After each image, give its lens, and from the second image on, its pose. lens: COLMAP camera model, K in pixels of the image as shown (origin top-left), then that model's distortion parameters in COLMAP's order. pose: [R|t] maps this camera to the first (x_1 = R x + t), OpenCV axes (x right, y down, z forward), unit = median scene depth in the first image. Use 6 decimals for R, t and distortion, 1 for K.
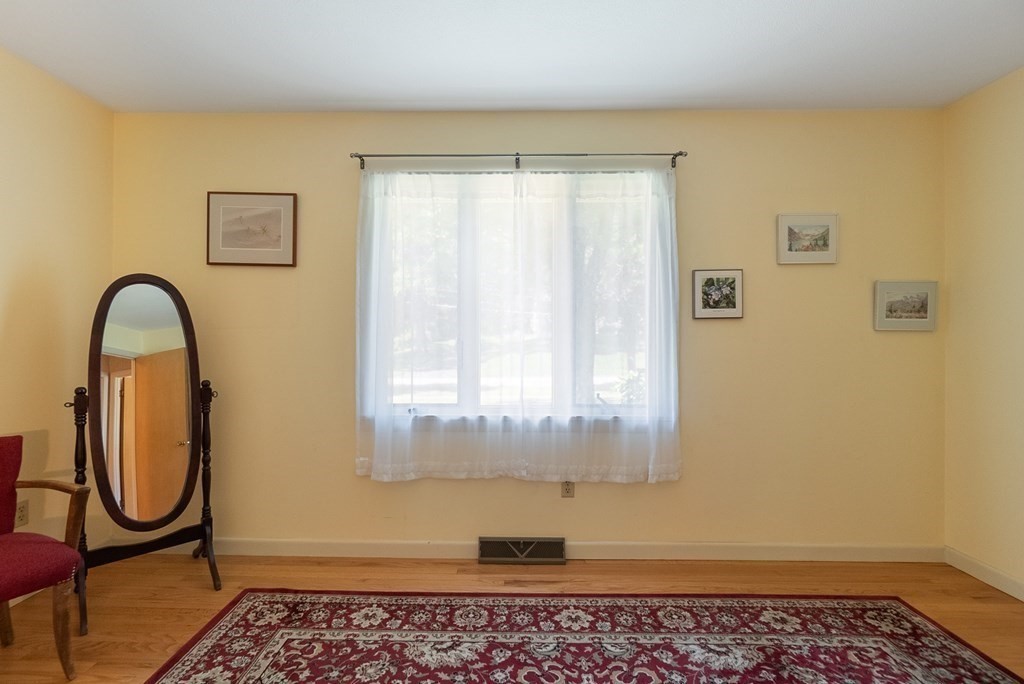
lens RADIAL K [[453.6, 0, 465.4], [0, 453.6, 341.9], [0, 0, 1]] dist [-0.005117, 0.001845]
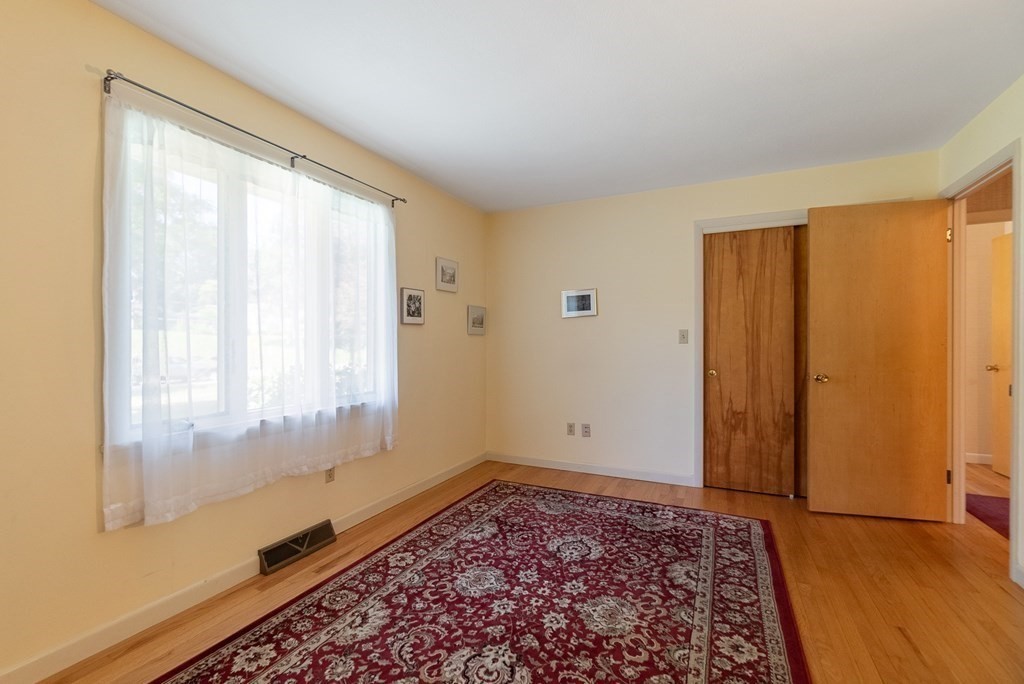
lens RADIAL K [[453.6, 0, 497.1], [0, 453.6, 341.7], [0, 0, 1]] dist [-0.005117, 0.001845]
pose [[0.437302, -0.001832, 0.899313, -0.605519], [-0.005169, 0.999976, 0.004551, -0.004863], [-0.899300, -0.006639, 0.437282, 0.159036]]
